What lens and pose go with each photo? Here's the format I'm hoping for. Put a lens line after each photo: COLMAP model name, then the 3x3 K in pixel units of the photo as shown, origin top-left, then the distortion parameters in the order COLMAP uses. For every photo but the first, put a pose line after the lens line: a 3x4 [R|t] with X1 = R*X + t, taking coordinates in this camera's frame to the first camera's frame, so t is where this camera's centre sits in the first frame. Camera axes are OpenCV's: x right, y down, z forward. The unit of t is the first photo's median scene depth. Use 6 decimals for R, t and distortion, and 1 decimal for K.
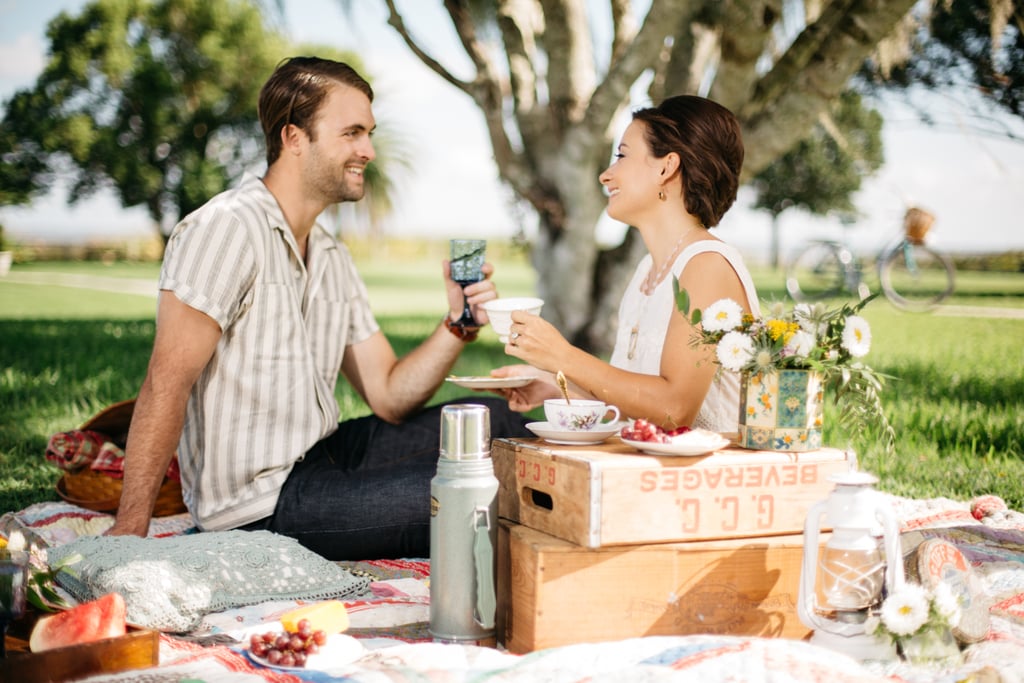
lens RADIAL K [[1771.4, 0, 496.7], [0, 1771.4, 342.7], [0, 0, 1]] dist [-0.136764, 0.015356]
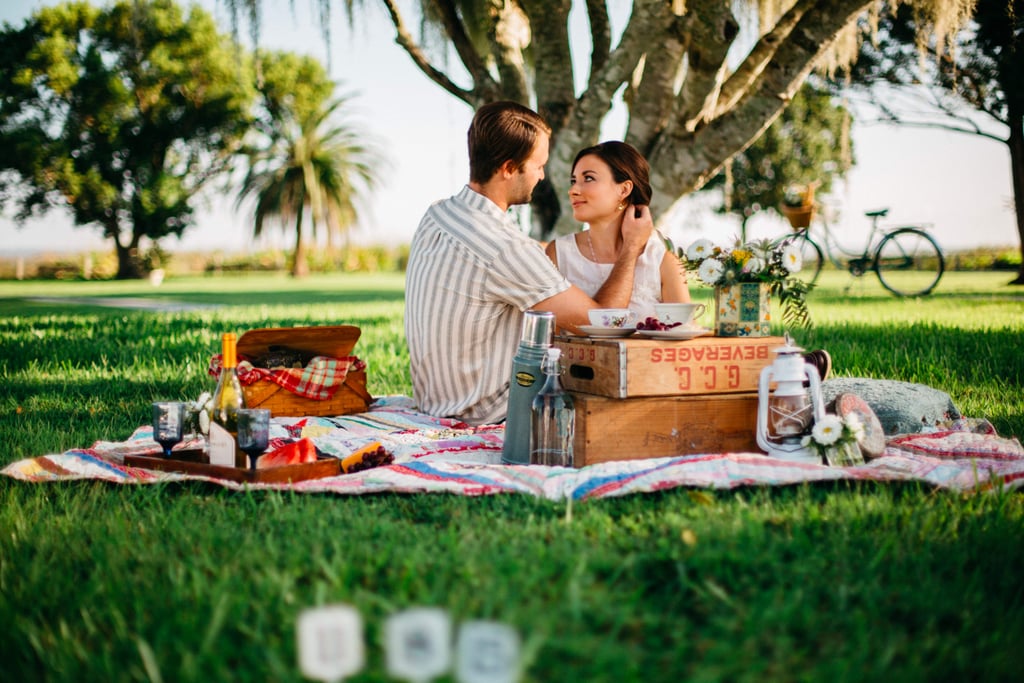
lens RADIAL K [[1783.9, 0, 512.0], [0, 1783.9, 341.5], [0, 0, 1]] dist [-0.139744, 0.001594]
pose [[0.999330, -0.025358, 0.026388, -0.075734], [0.025474, 0.999667, -0.004045, 0.067306], [-0.026277, 0.004714, 0.999644, -0.510687]]
